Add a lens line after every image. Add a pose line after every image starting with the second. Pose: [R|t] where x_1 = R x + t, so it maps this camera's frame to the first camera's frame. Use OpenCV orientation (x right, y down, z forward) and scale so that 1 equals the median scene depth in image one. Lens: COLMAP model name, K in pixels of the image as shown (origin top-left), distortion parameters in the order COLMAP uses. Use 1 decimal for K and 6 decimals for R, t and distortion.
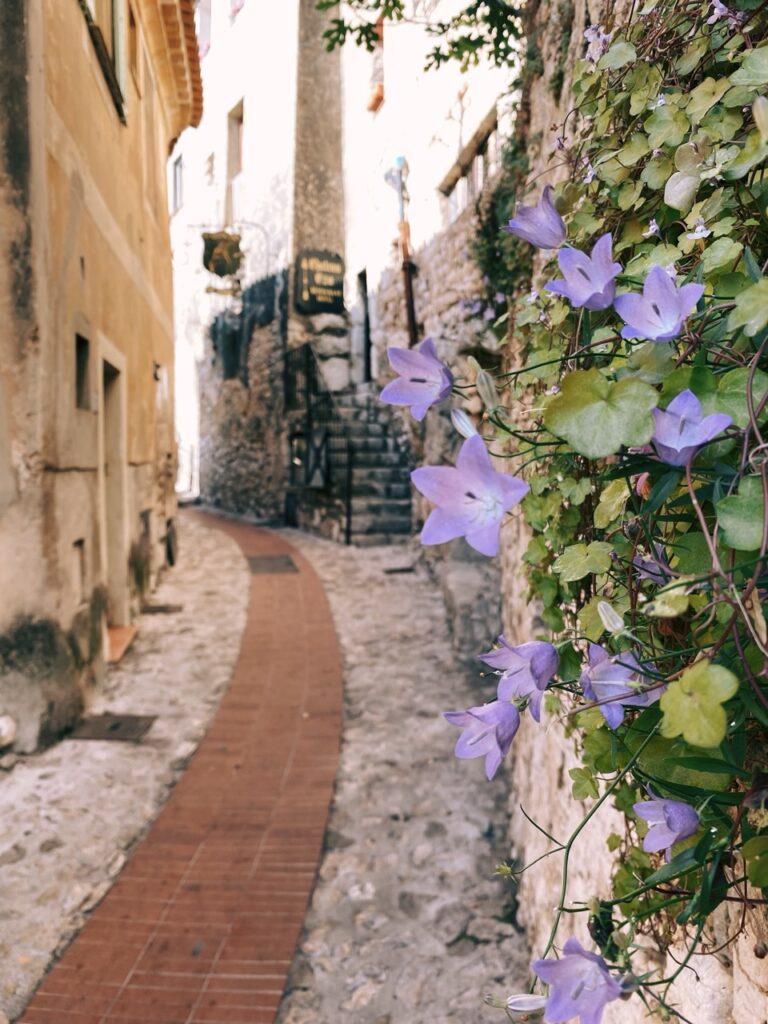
lens RADIAL K [[840.0, 0, 388.9], [0, 840.0, 515.5], [0, 0, 1]] dist [0.070723, -0.040596]
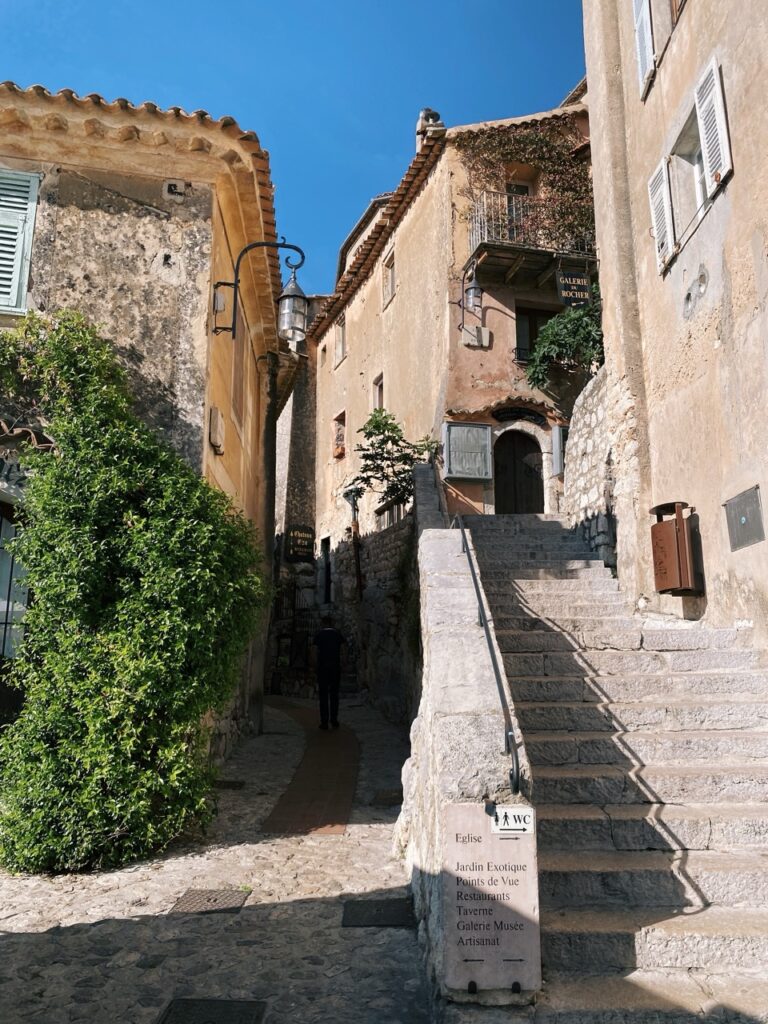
lens RADIAL K [[840.0, 0, 385.6], [0, 840.0, 515.2], [0, 0, 1]] dist [0.070723, -0.040596]
pose [[0.994924, 0.027203, 0.096882, -0.076855], [-0.002996, 0.970347, -0.241698, 0.070276], [-0.100584, 0.240181, 0.965503, -0.641535]]
